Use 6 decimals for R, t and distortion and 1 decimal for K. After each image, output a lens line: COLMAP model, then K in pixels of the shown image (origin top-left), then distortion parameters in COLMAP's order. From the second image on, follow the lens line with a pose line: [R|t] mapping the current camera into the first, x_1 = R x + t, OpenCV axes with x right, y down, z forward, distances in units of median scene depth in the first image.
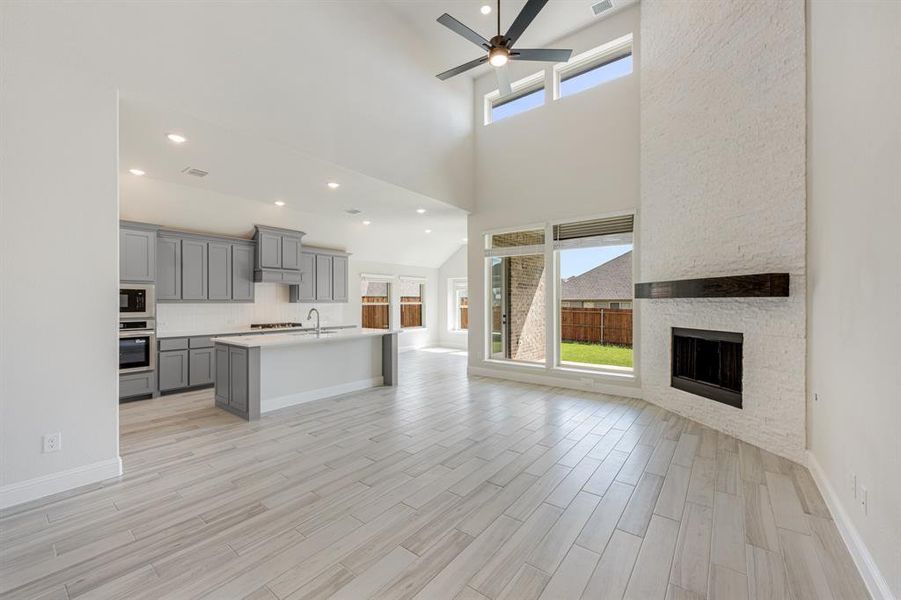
lens RADIAL K [[372.8, 0, 464.1], [0, 372.8, 298.4], [0, 0, 1]] dist [0.000247, 0.000031]
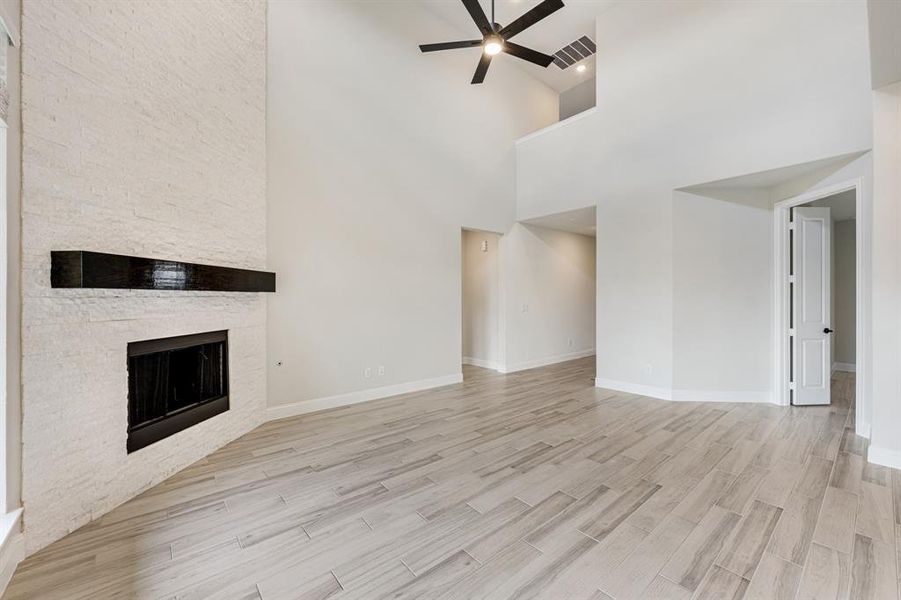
lens RADIAL K [[372.8, 0, 464.1], [0, 372.8, 298.4], [0, 0, 1]] dist [0.000247, 0.000031]
pose [[-0.974683, 0.001485, 0.223587, -0.052768], [0.000416, 0.999988, -0.004826, 0.021280], [-0.223591, -0.004611, -0.974672, 1.979857]]
